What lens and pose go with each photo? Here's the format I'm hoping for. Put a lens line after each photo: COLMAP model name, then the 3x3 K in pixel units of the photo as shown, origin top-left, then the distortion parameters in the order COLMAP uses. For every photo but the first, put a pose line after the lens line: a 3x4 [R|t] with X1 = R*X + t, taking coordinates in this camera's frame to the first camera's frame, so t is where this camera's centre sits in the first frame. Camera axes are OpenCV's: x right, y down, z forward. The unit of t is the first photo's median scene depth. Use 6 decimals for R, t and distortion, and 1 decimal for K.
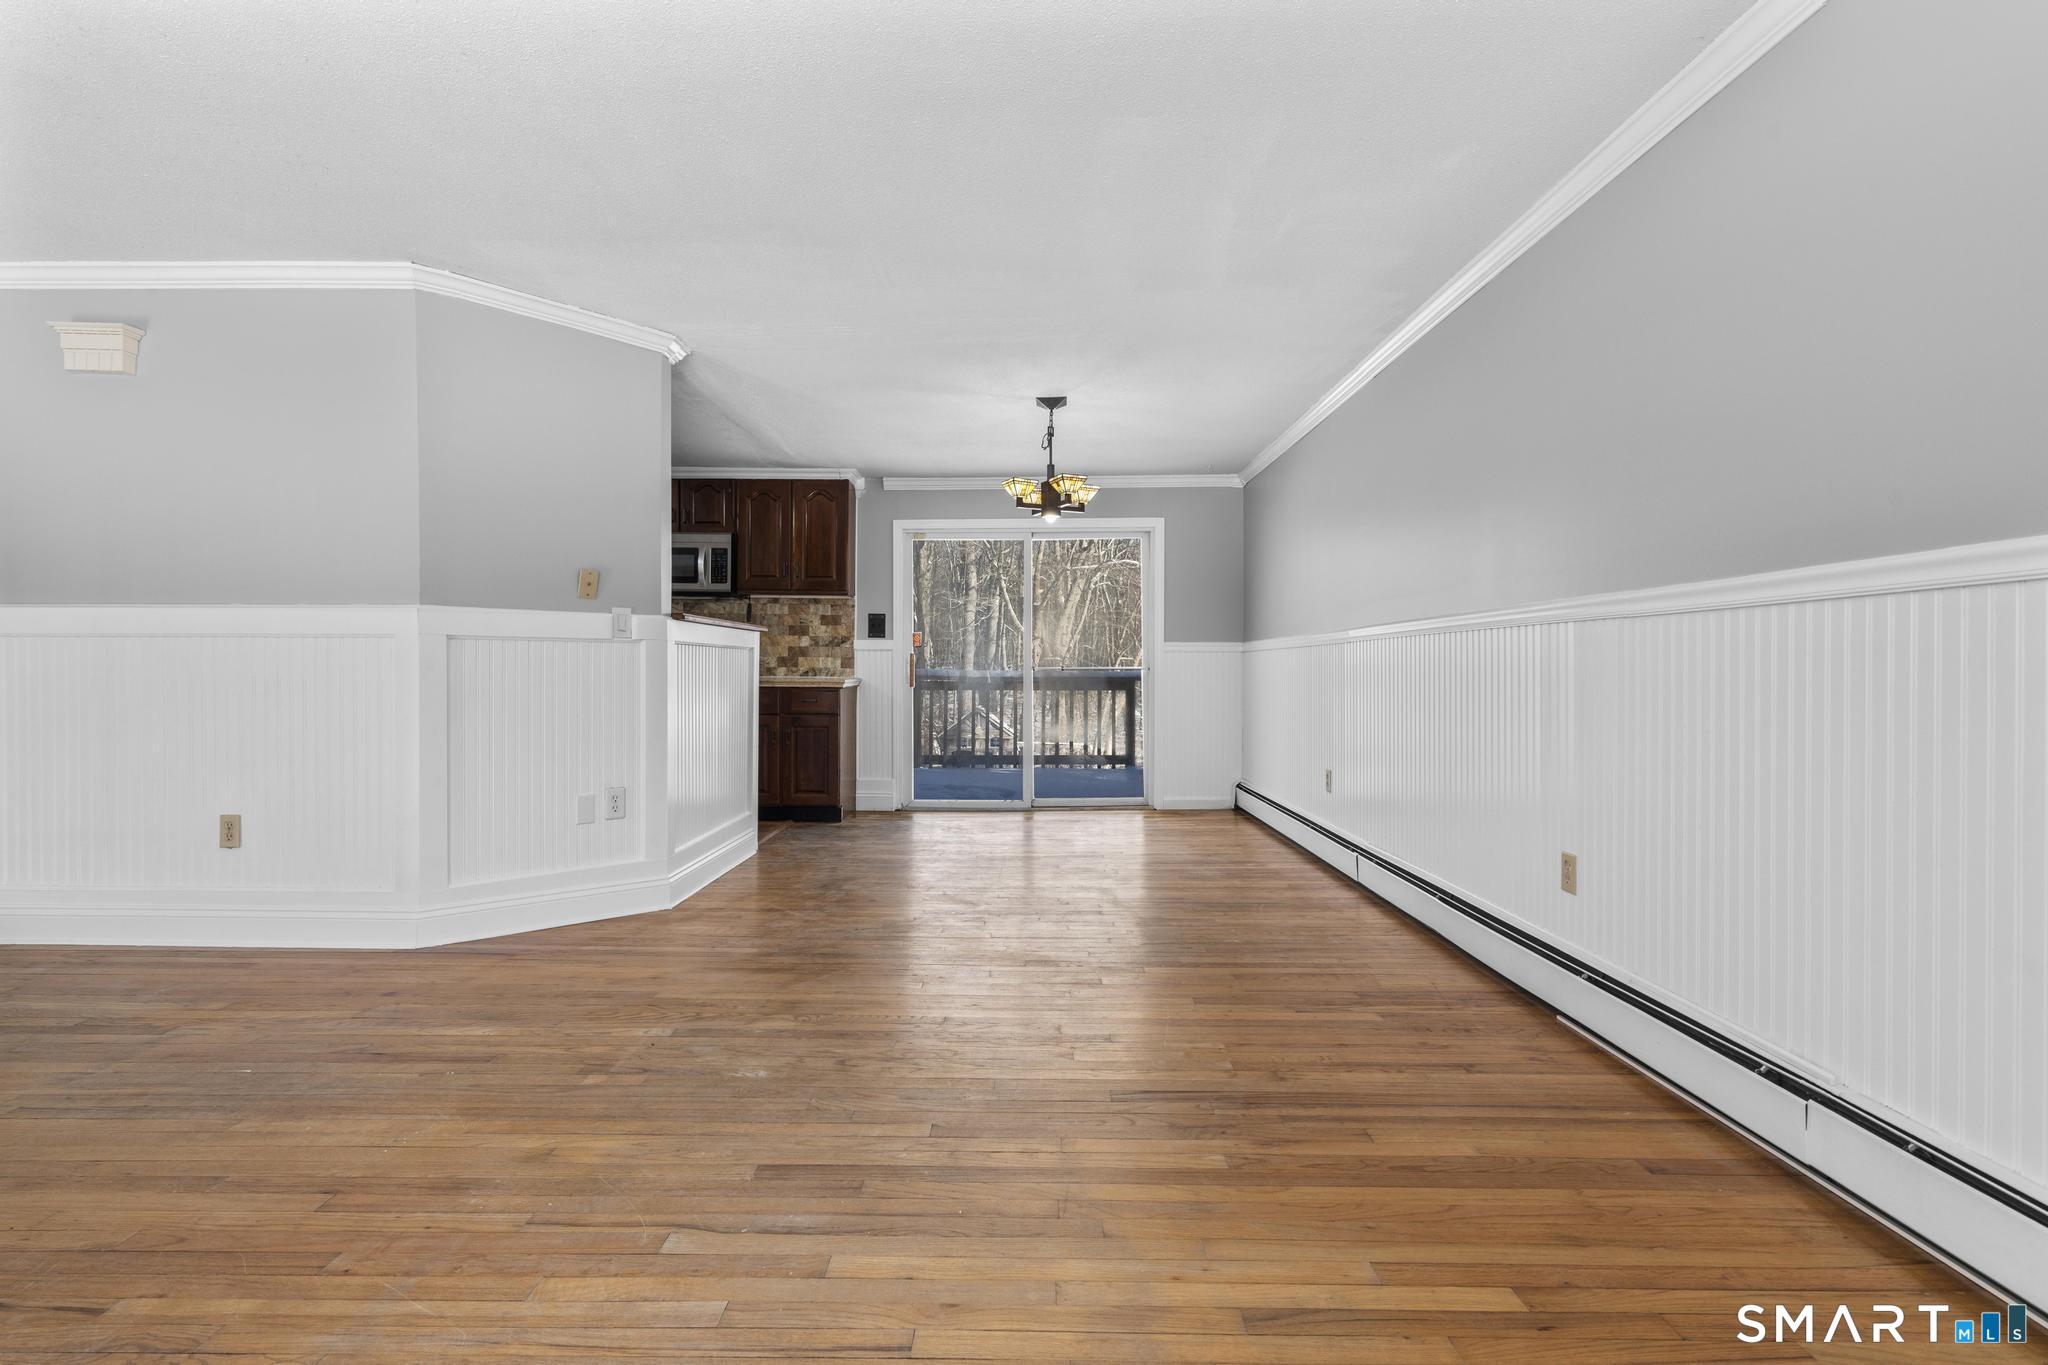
lens RADIAL K [[941.6, 0, 1013.1], [0, 941.6, 681.3], [0, 0, 1]] dist [-0.003526, 0.003788]
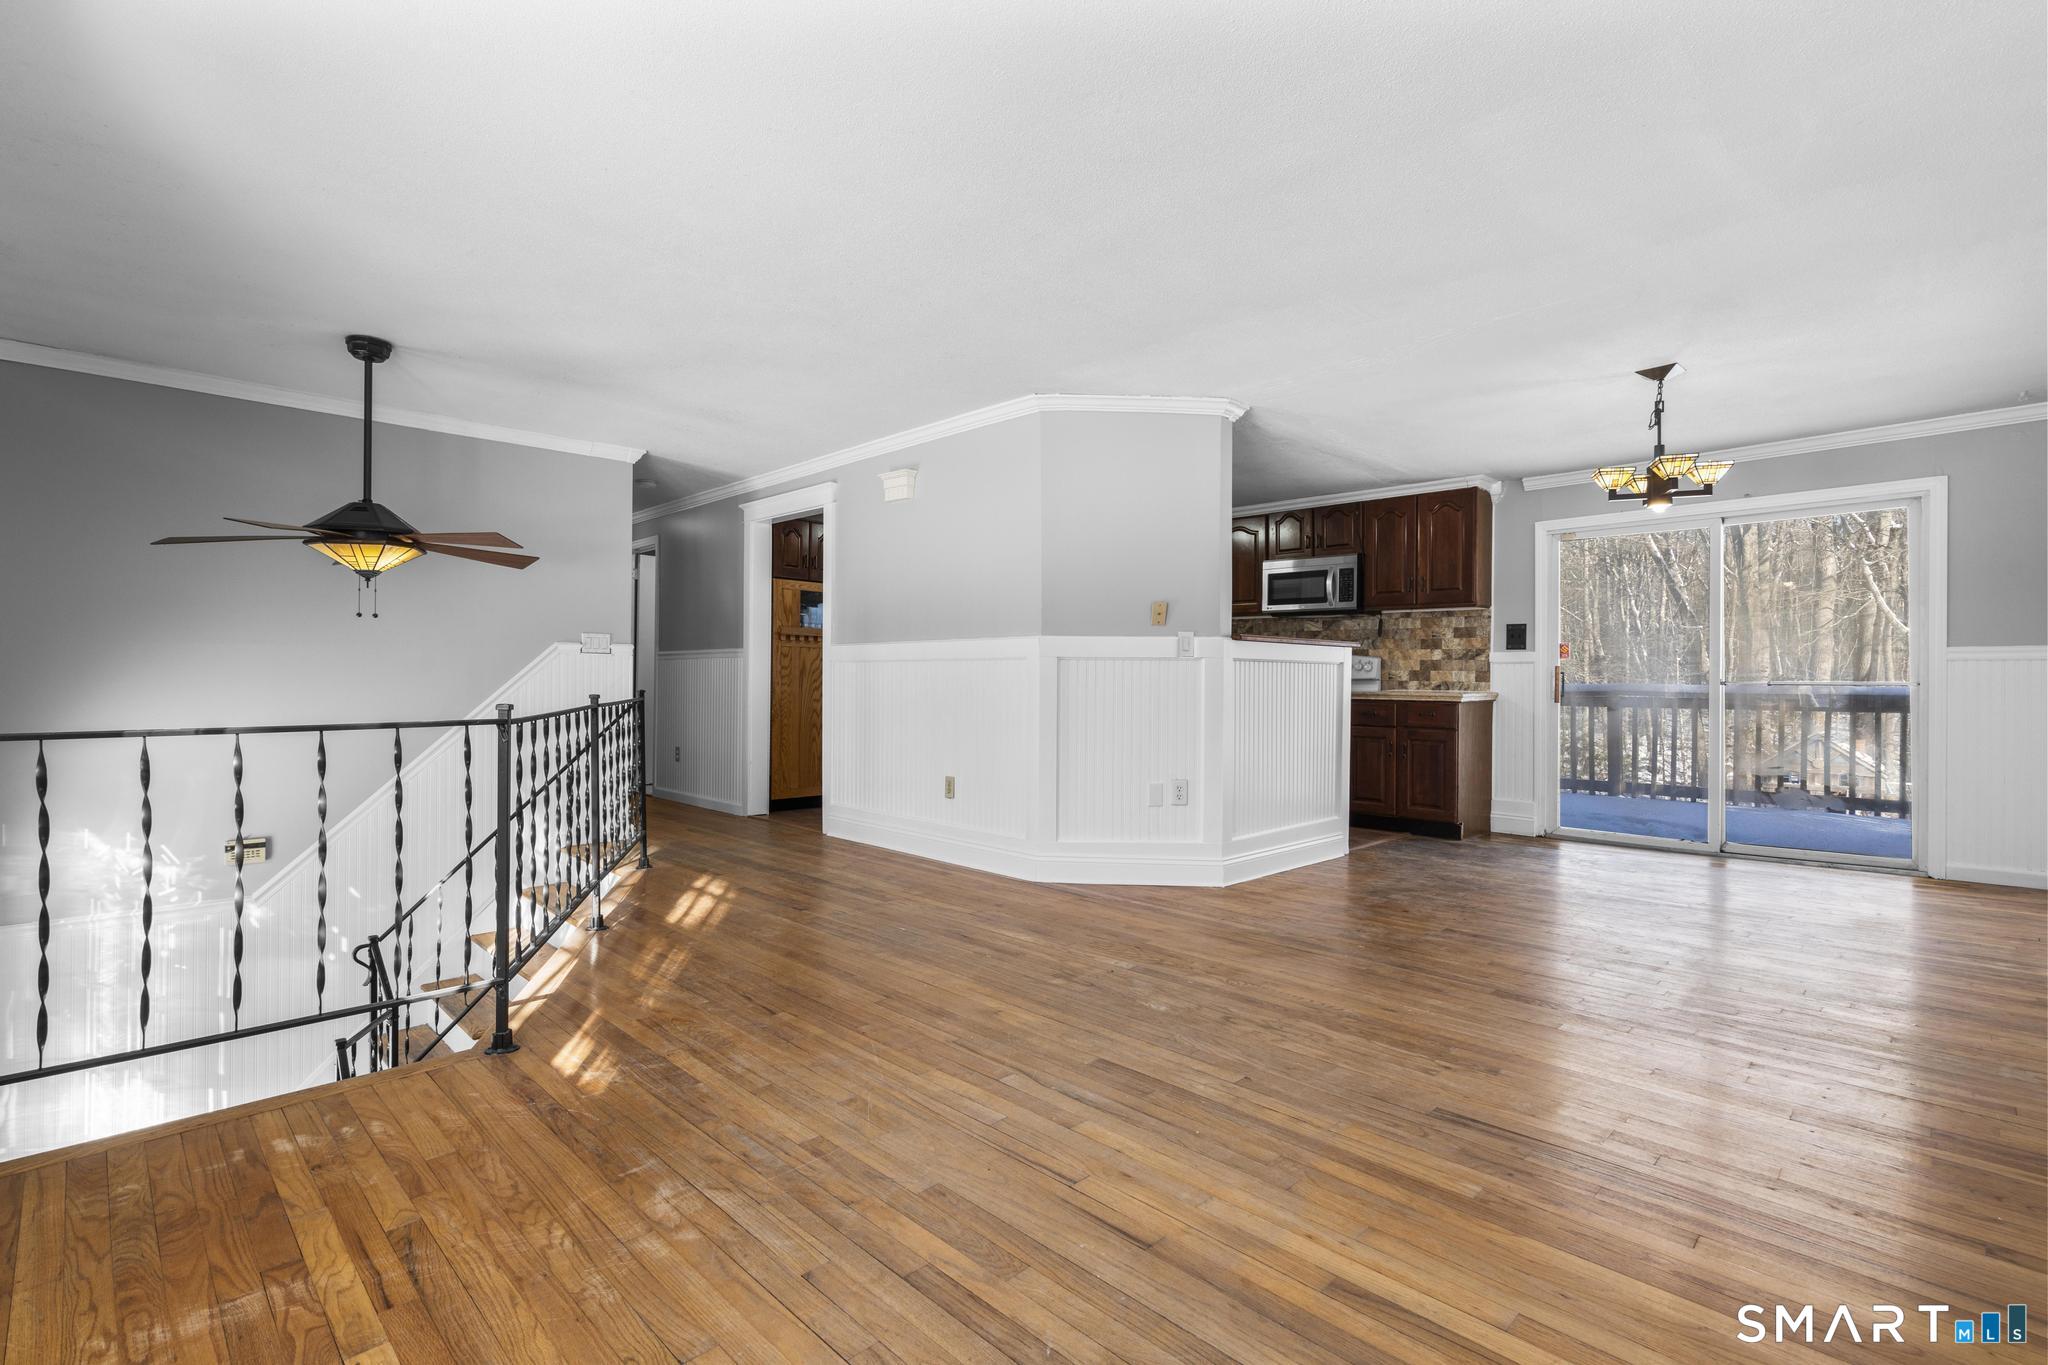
lens RADIAL K [[941.6, 0, 1026.7], [0, 941.6, 676.0], [0, 0, 1]] dist [-0.003526, 0.003788]
pose [[0.717644, -0.001310, -0.696409, 0.168613], [-0.012548, 0.999812, -0.014811, -0.000060], [0.696297, 0.019368, 0.717492, -0.008023]]
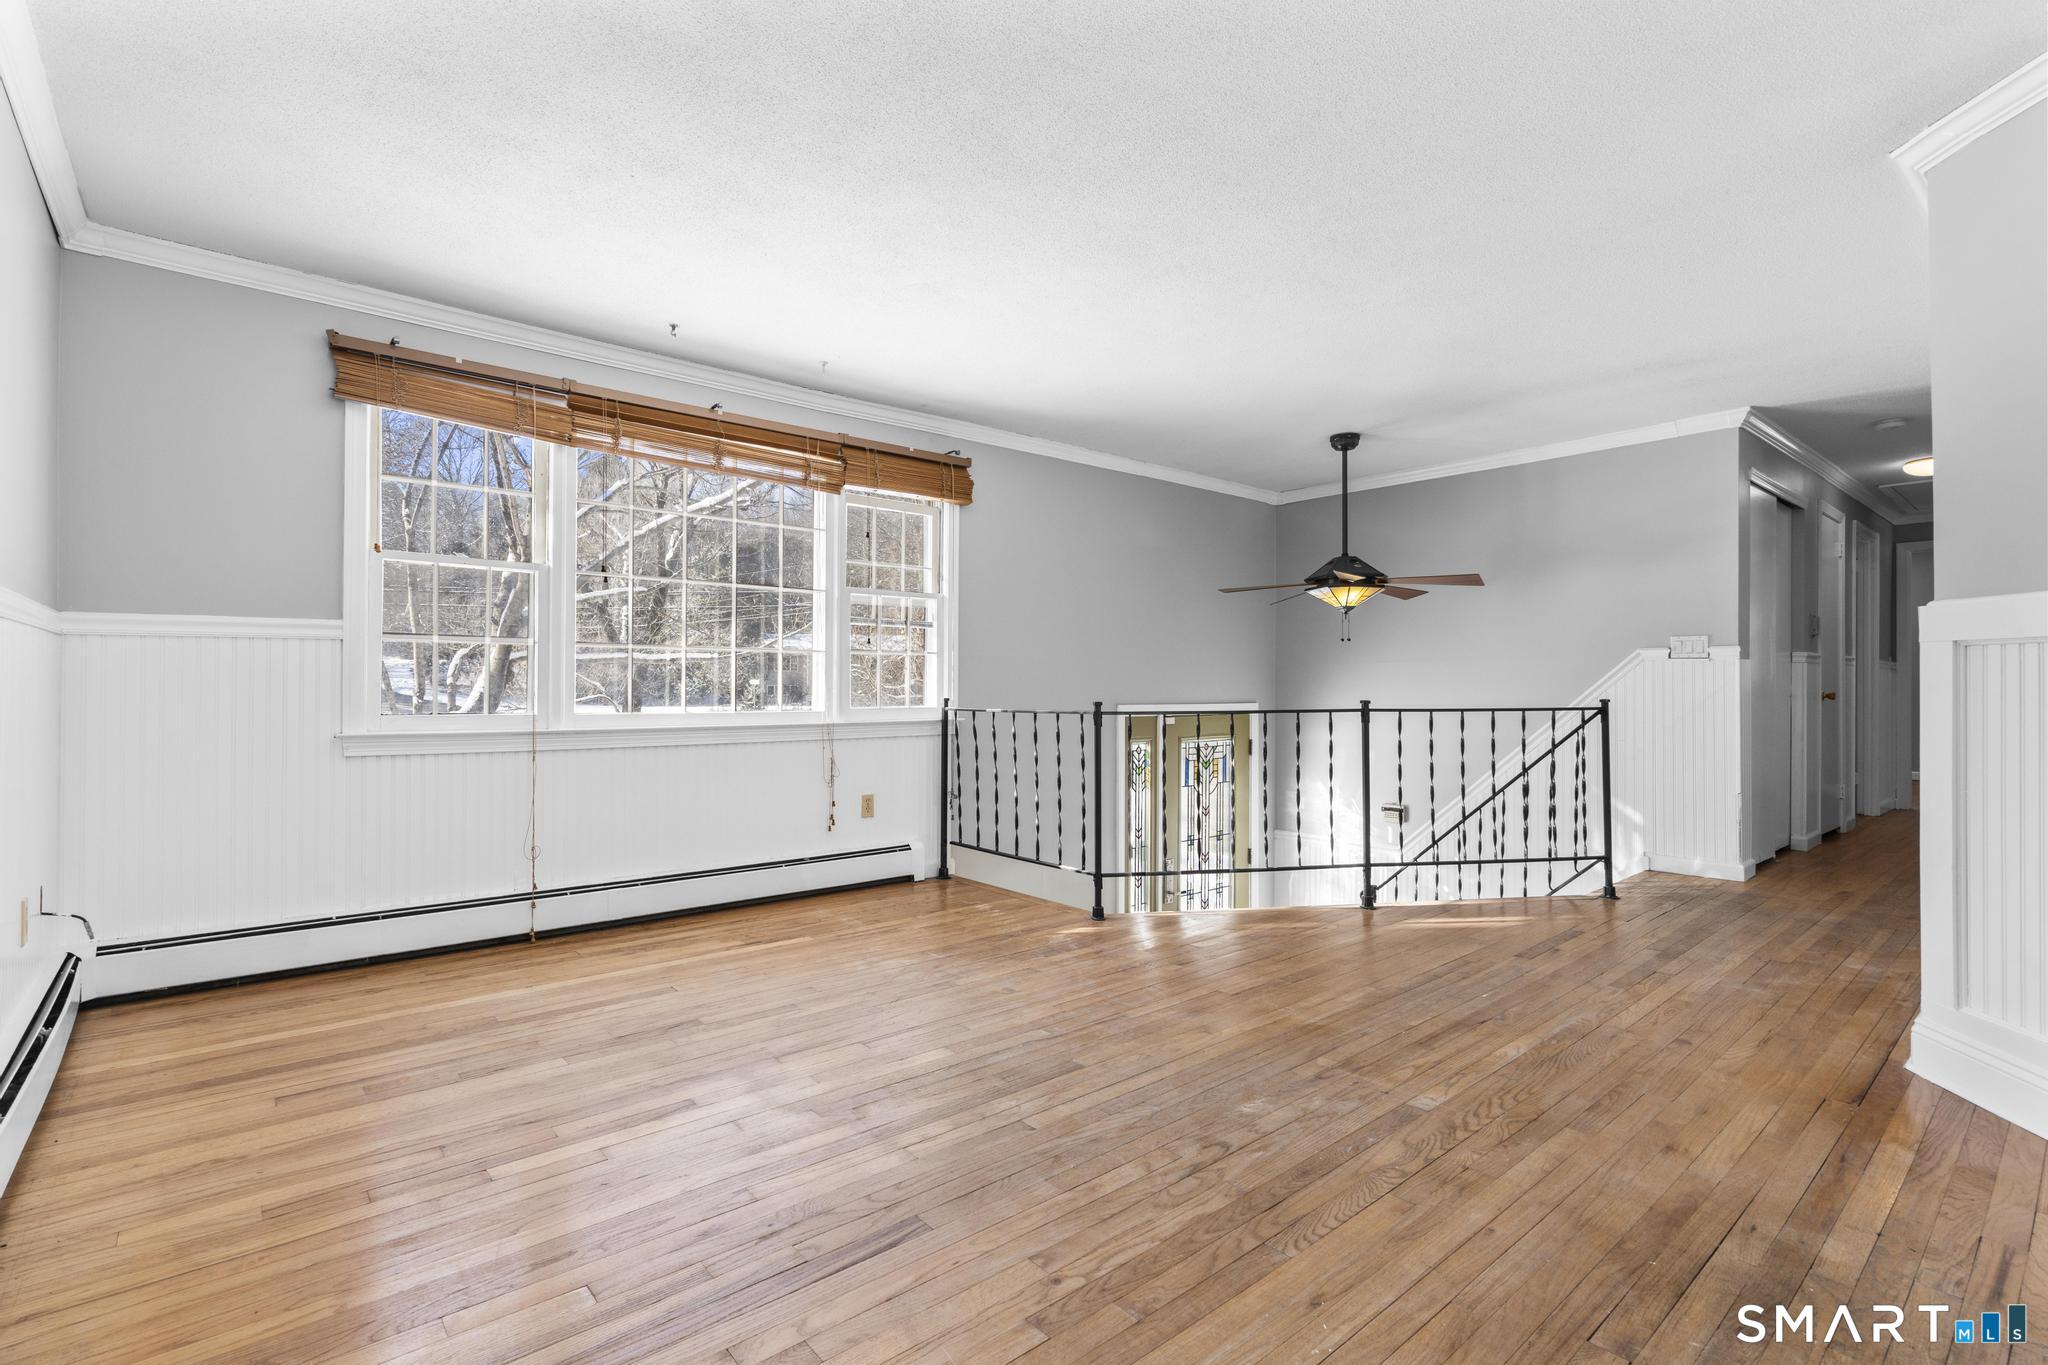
lens RADIAL K [[941.6, 0, 1009.0], [0, 941.6, 678.4], [0, 0, 1]] dist [-0.003526, 0.003788]
pose [[-0.755391, -0.008530, -0.655219, 0.196989], [-0.012138, 0.999926, 0.000976, -0.007263], [0.655162, 0.008690, -0.755439, 0.561602]]
